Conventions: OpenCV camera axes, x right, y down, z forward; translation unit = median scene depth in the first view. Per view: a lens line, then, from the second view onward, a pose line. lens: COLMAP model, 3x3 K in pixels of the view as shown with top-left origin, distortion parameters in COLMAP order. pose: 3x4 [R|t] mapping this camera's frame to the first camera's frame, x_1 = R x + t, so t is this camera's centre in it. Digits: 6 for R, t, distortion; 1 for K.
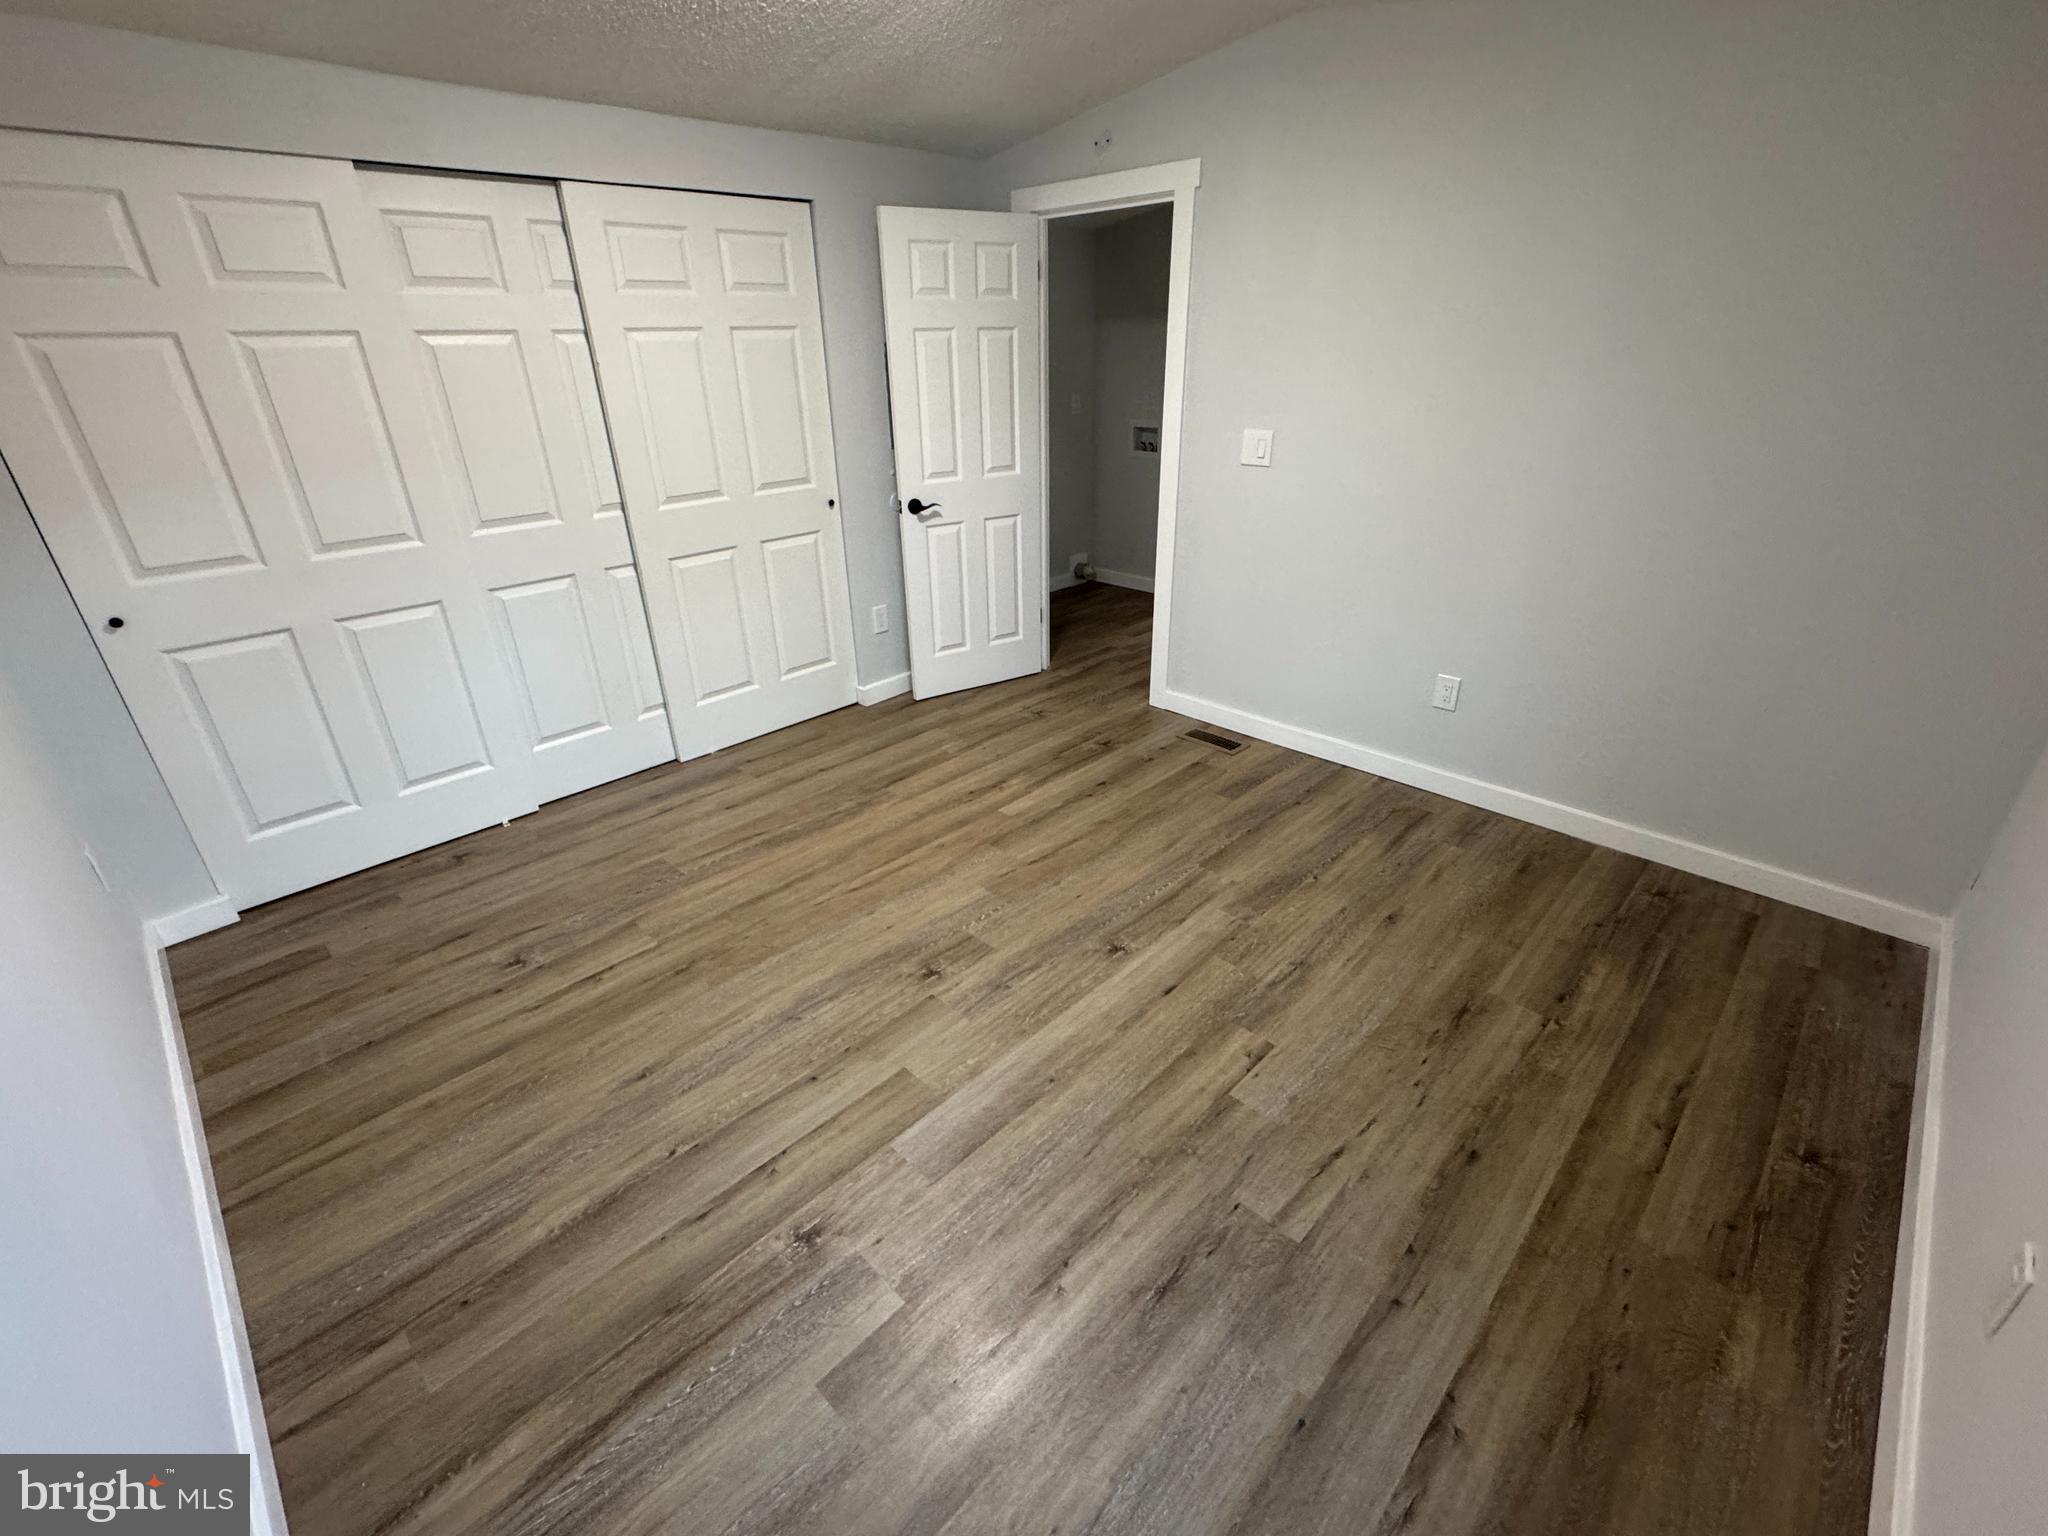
lens RADIAL K [[882.8, 0, 1010.0], [0, 882.8, 782.7], [0, 0, 1]] dist [-0.000451, -0.000261]
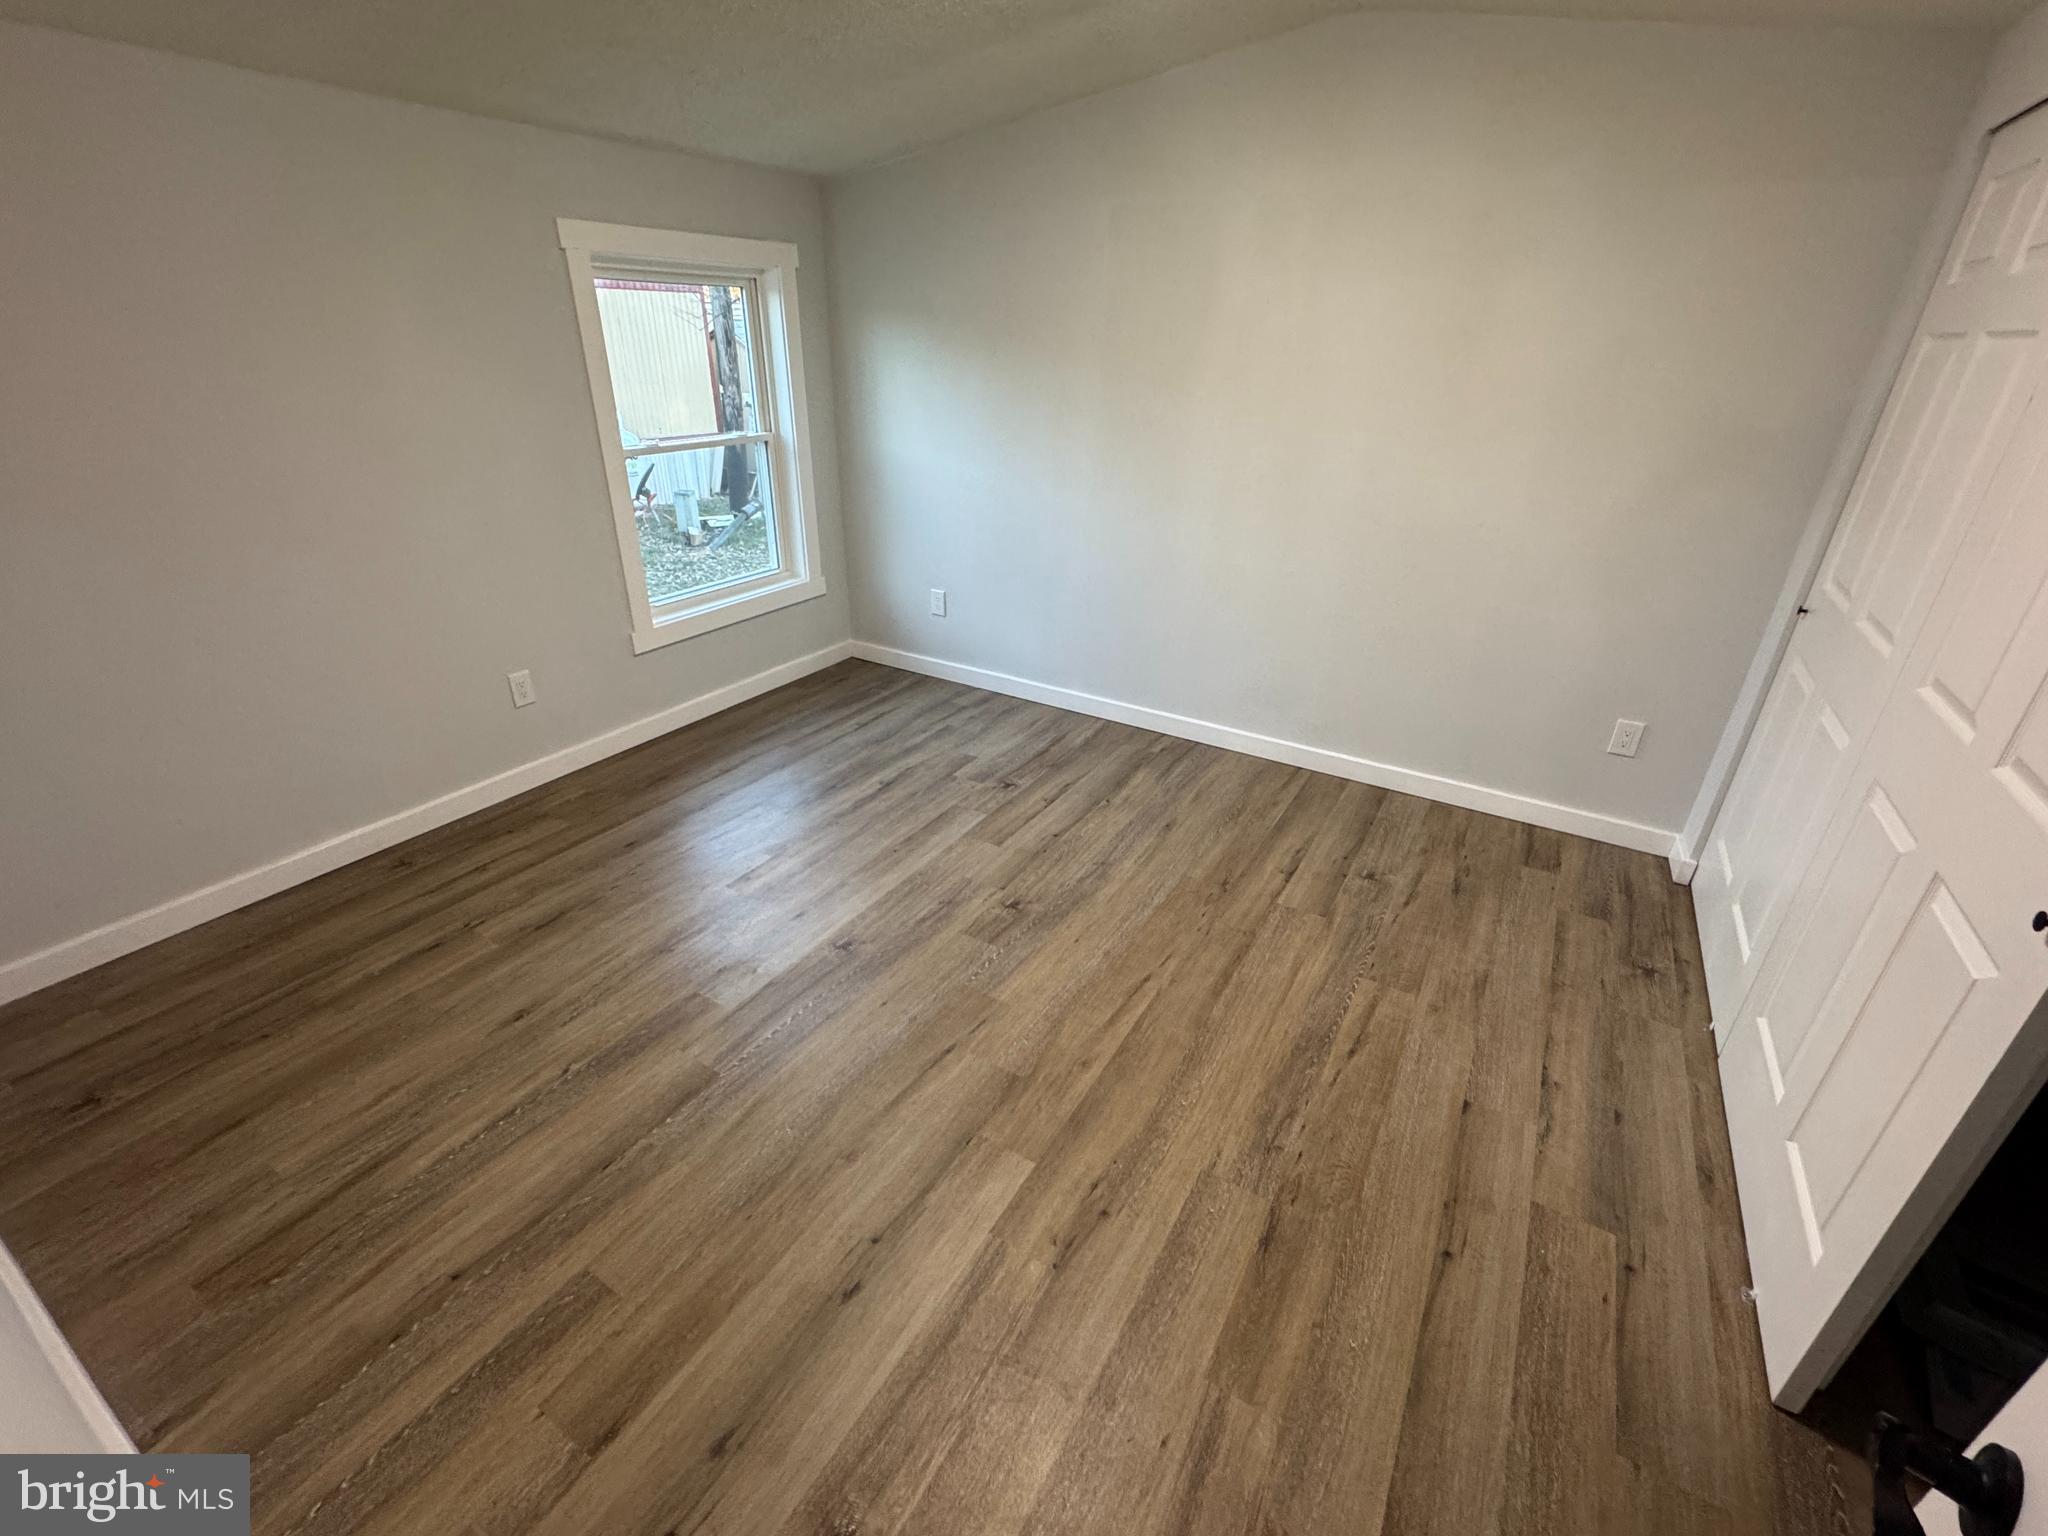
lens RADIAL K [[882.8, 0, 1024.6], [0, 882.8, 767.7], [0, 0, 1]] dist [-0.000451, -0.000261]
pose [[-0.969875, 0.111020, -0.216836, 0.109690], [-0.106588, 0.606989, 0.787530, -0.712207], [0.219049, 0.786917, -0.576870, 1.389625]]
